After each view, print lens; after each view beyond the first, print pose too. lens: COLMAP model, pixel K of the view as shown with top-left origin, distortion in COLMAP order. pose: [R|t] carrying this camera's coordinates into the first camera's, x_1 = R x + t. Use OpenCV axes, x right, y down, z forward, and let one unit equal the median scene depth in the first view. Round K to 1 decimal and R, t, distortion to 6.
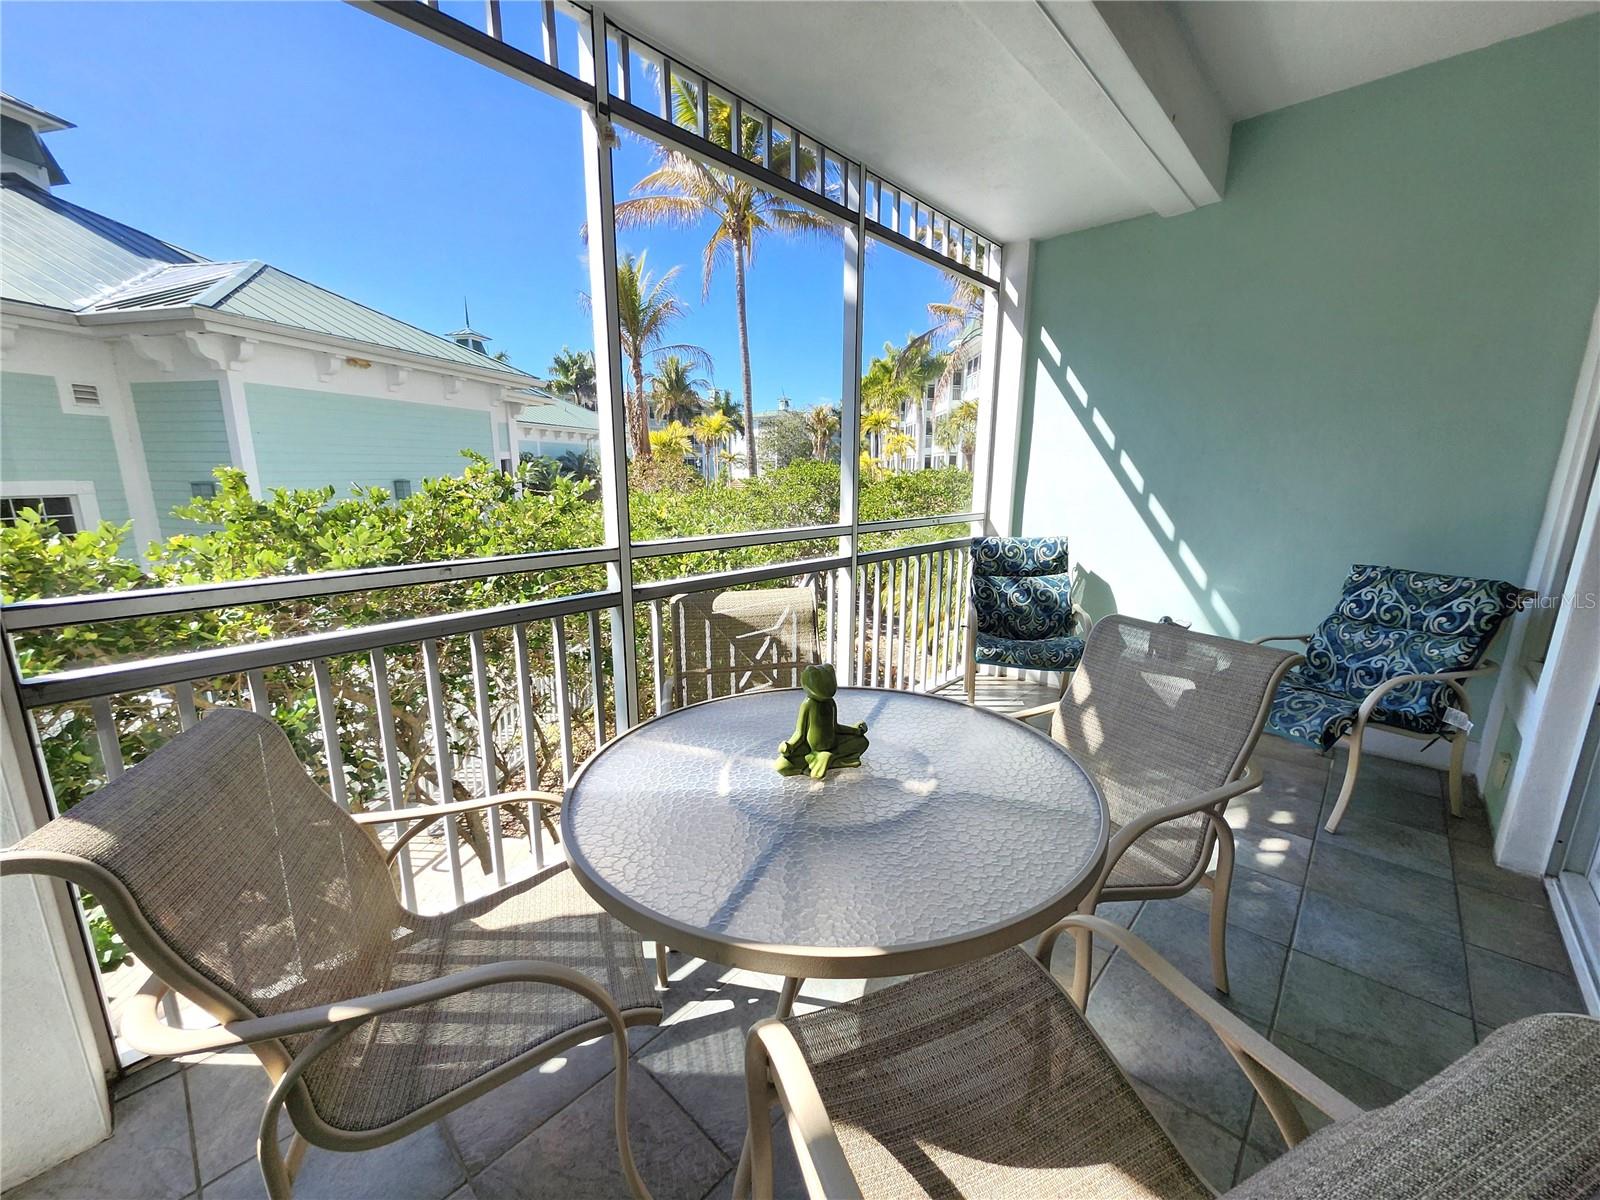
lens RADIAL K [[623.3, 0, 804.2], [0, 623.3, 604.3], [0, 0, 1]] dist [-0.006115, -0.000172]
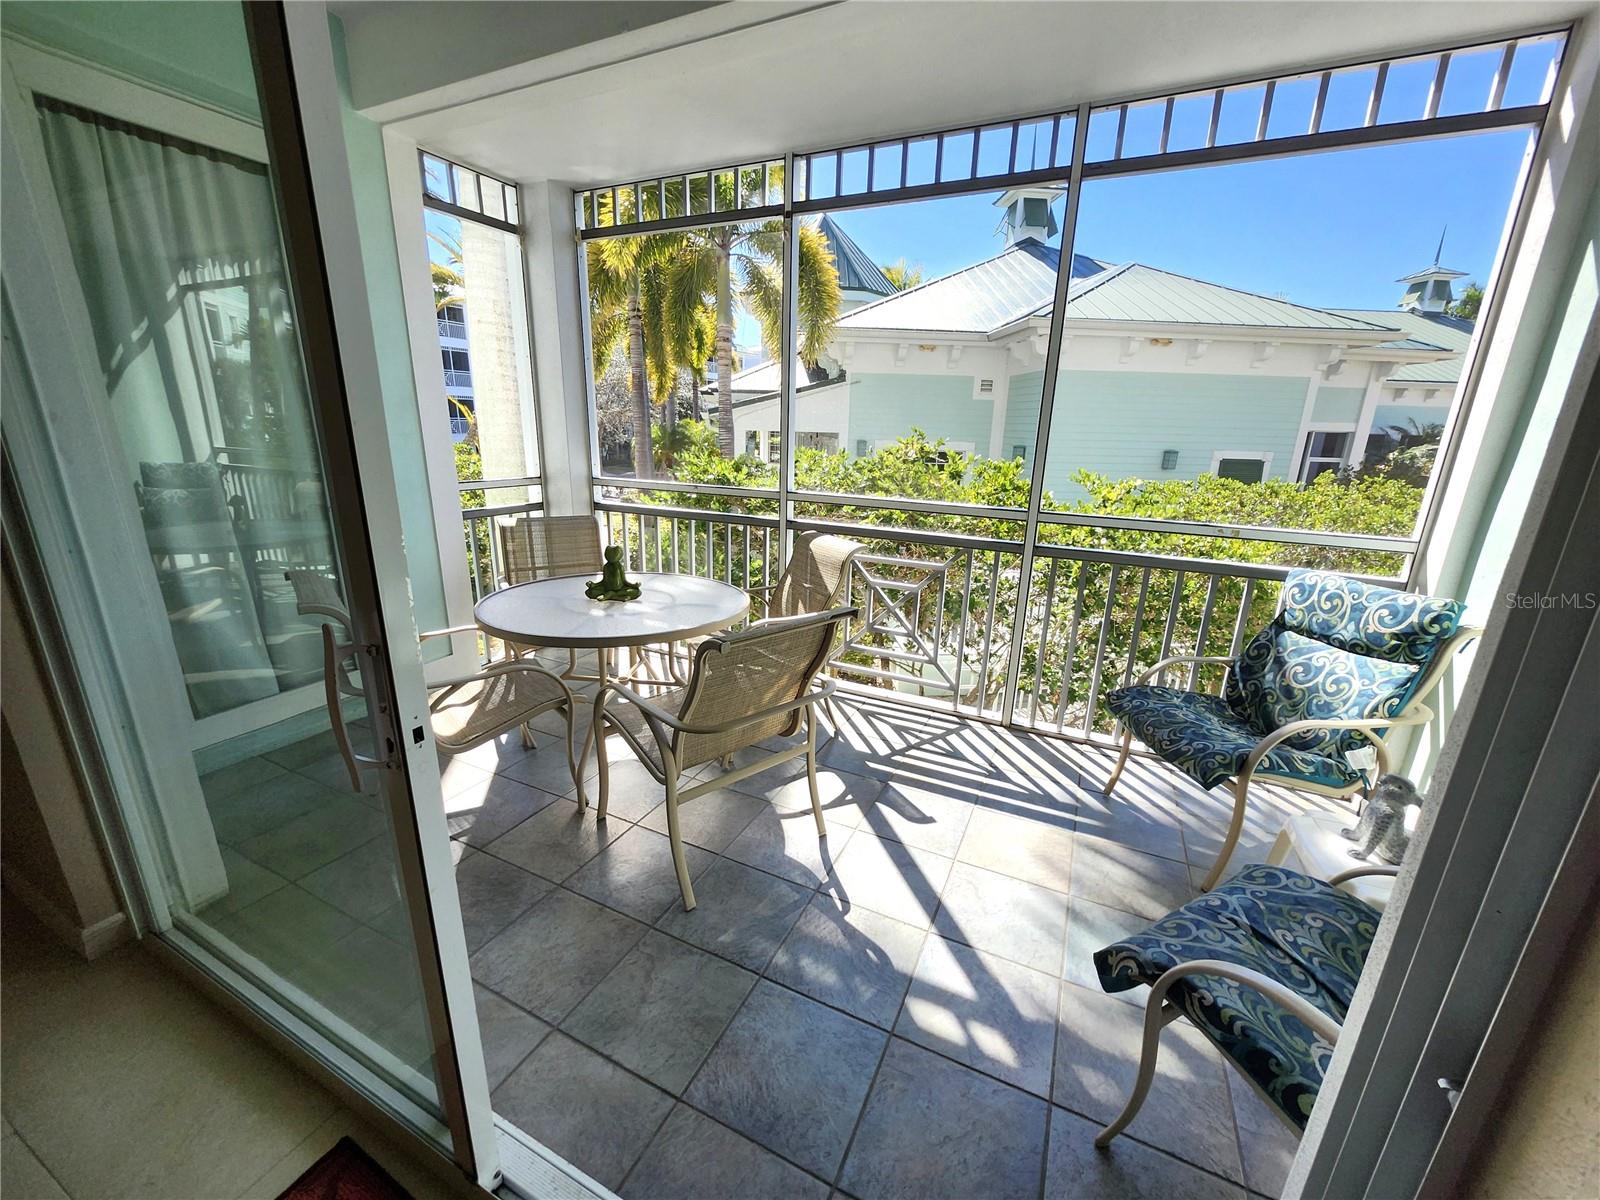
lens RADIAL K [[623.3, 0, 805.1], [0, 623.3, 600.0], [0, 0, 1]] dist [-0.006115, -0.000172]
pose [[0.300703, 0.258049, -0.918144, 0.288360], [-0.220402, 0.955443, 0.196347, -0.036633], [0.927901, 0.143319, 0.344179, 0.129640]]
